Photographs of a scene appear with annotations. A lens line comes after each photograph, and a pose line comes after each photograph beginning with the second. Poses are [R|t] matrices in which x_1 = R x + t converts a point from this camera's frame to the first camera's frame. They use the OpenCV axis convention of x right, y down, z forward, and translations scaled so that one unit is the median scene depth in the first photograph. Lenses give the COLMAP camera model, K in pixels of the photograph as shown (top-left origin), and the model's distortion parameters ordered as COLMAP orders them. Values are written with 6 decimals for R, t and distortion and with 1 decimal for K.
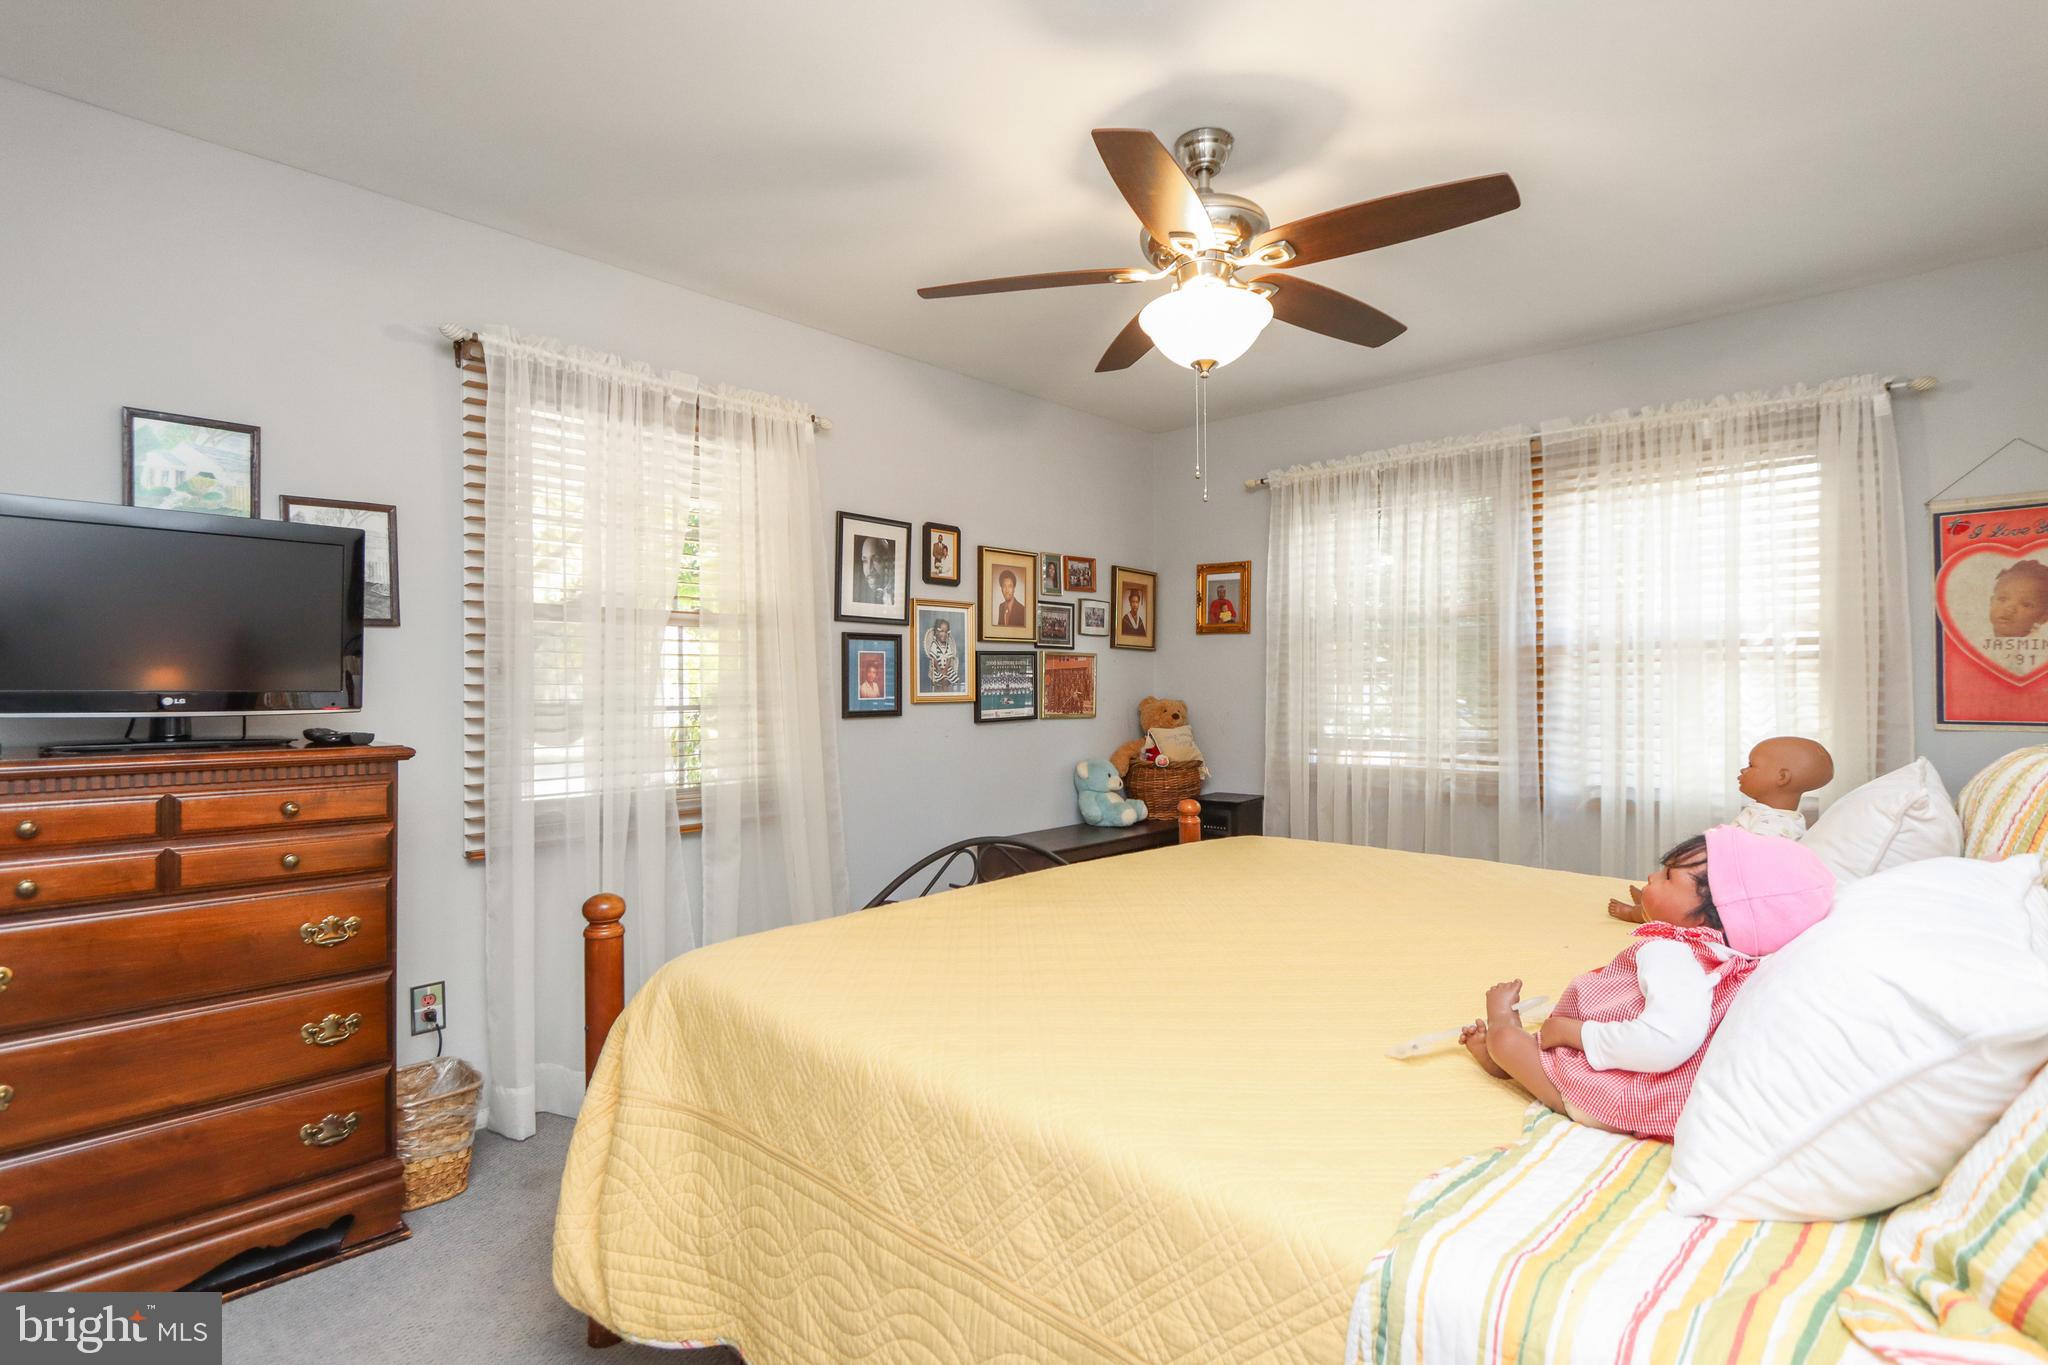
lens RADIAL K [[974.0, 0, 987.6], [0, 974.0, 679.9], [0, 0, 1]] dist [-0.003090, -0.000400]
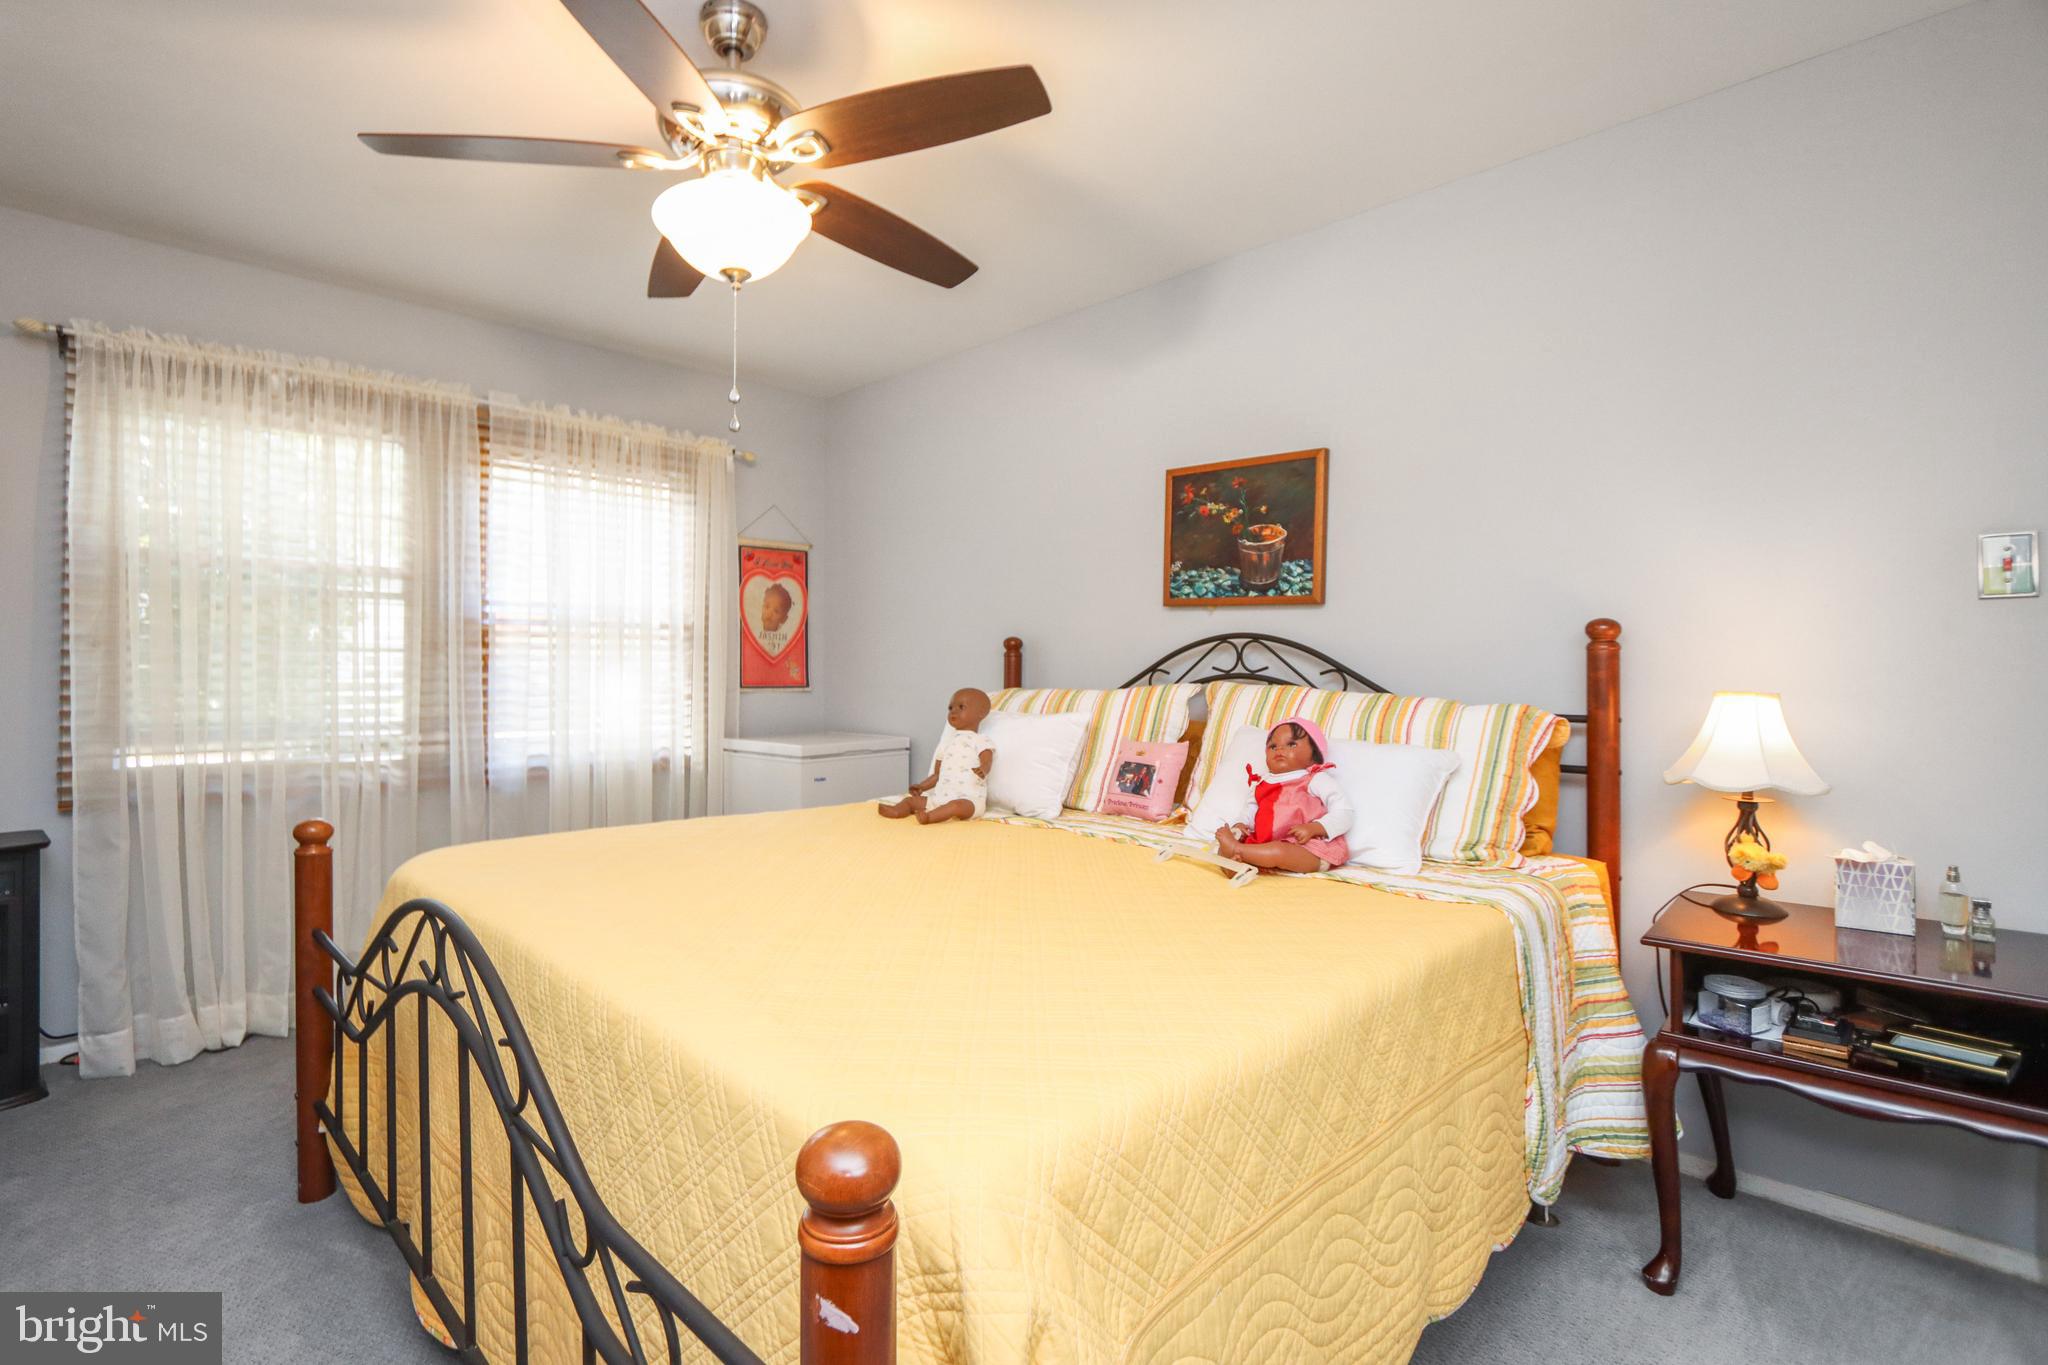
lens RADIAL K [[974.0, 0, 987.6], [0, 974.0, 679.9], [0, 0, 1]] dist [-0.003090, -0.000400]
pose [[0.033580, -0.001793, 0.999434, -0.866237], [-0.004028, 0.999990, 0.001929, 0.050690], [-0.999428, -0.004091, 0.033573, 1.009892]]
